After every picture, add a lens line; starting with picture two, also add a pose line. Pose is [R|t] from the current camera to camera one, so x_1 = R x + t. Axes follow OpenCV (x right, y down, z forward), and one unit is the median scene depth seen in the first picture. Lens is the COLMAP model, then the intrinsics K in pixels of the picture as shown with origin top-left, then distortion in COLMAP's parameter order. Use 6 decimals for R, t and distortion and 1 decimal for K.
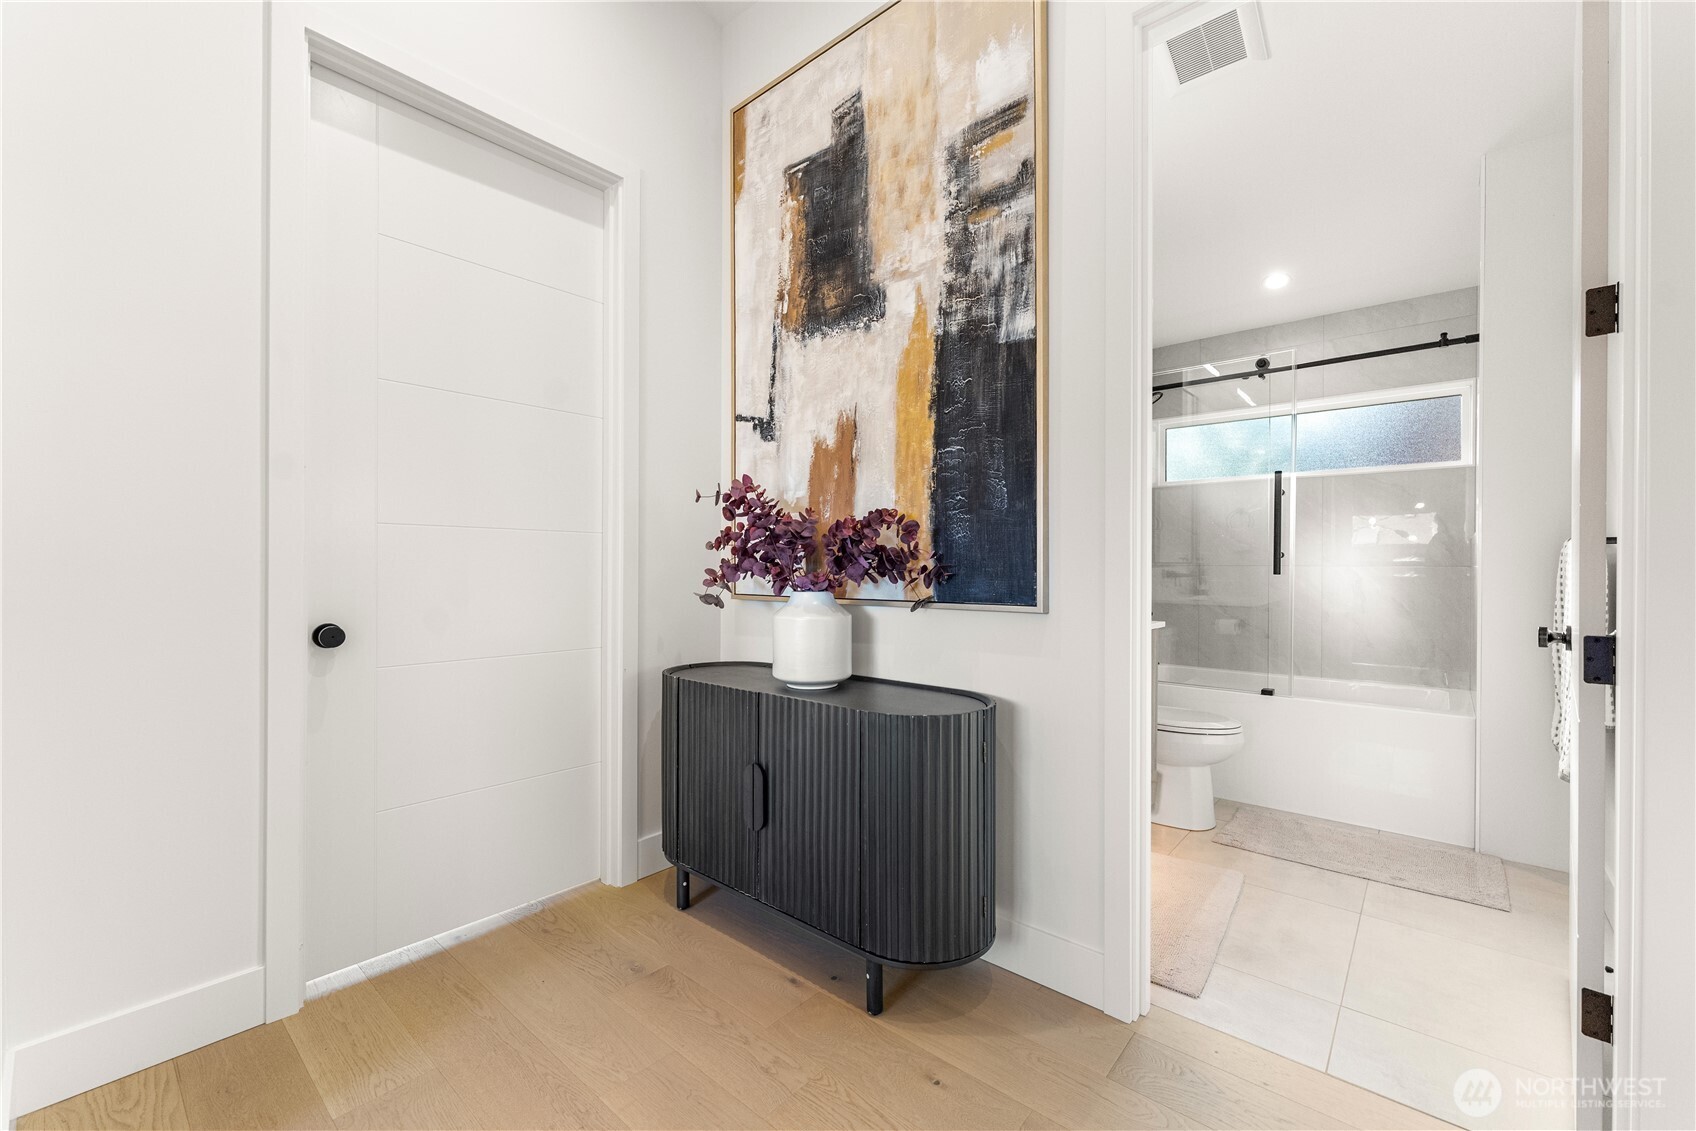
lens RADIAL K [[680.5, 0, 846.6], [0, 680.5, 569.6], [0, 0, 1]] dist [-0.002569, -0.000242]
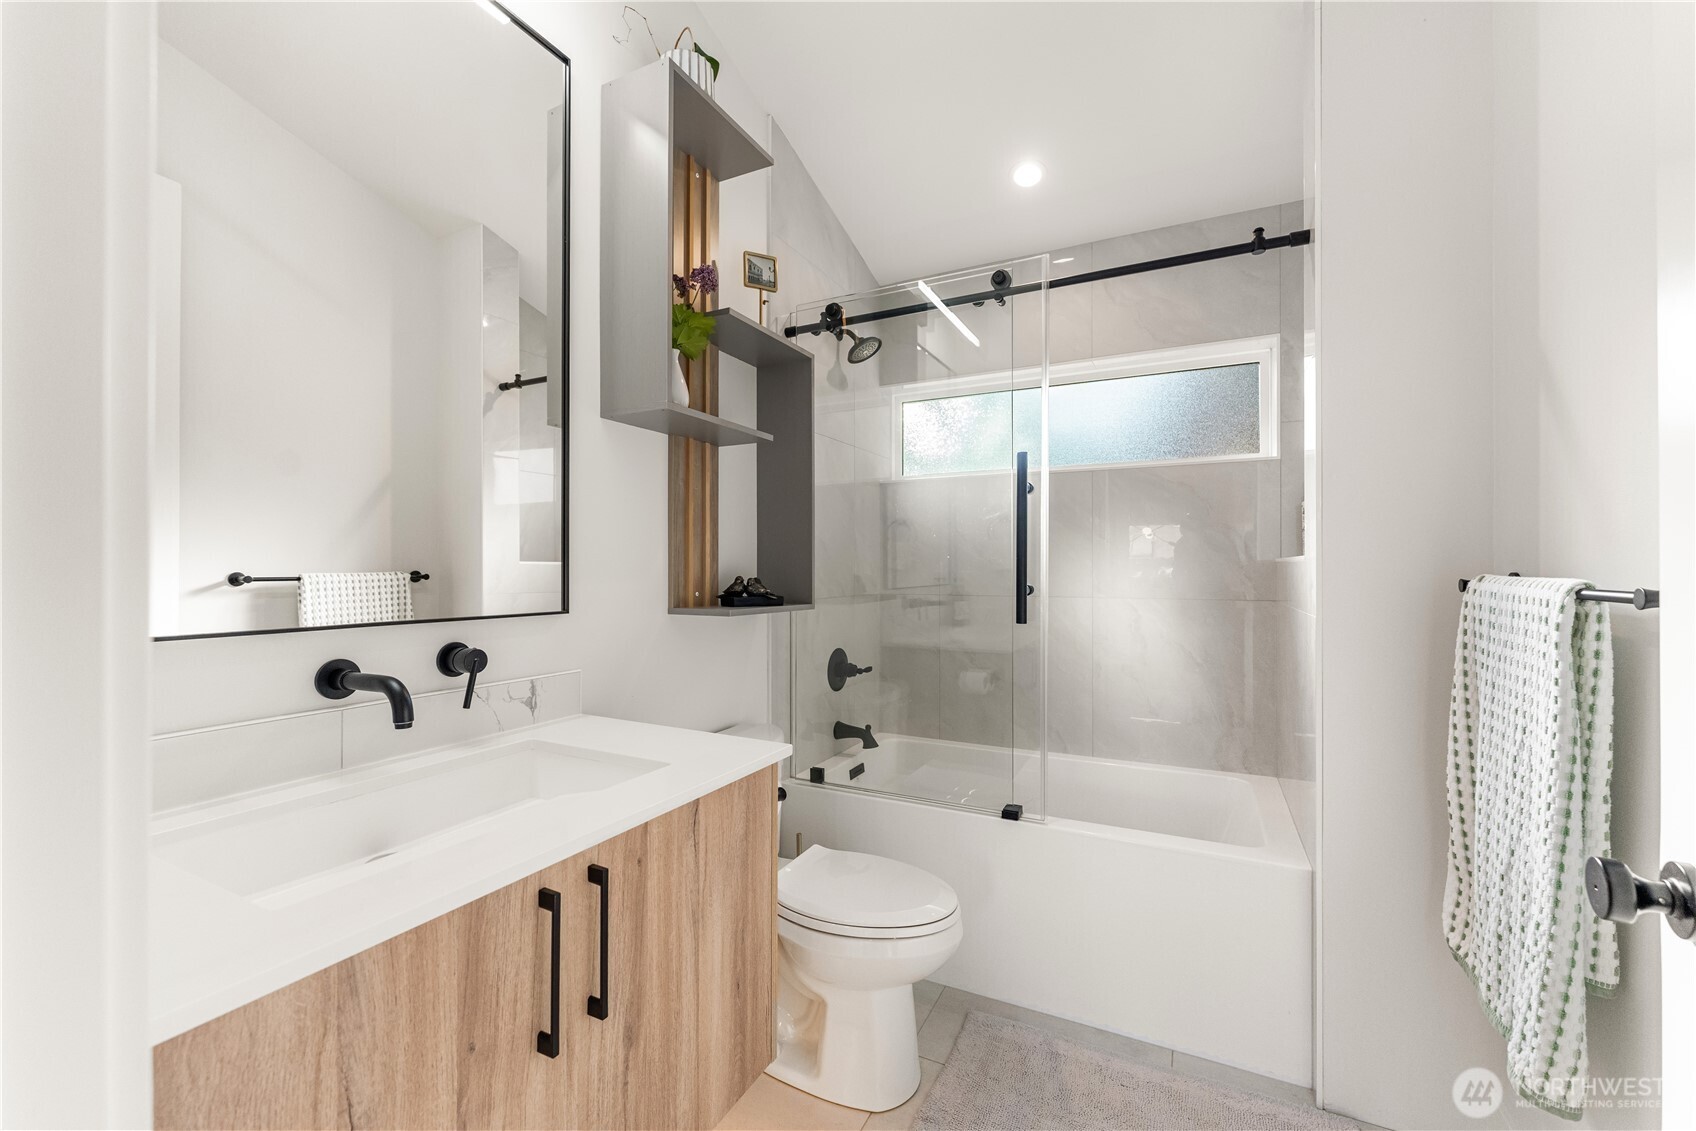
lens RADIAL K [[680.5, 0, 849.1], [0, 680.5, 564.2], [0, 0, 1]] dist [-0.002569, -0.000242]
pose [[0.968792, -0.000343, 0.247874, 0.326973], [0.003307, 0.999928, -0.011541, -0.037870], [-0.247852, 0.012001, 0.968723, 0.441389]]
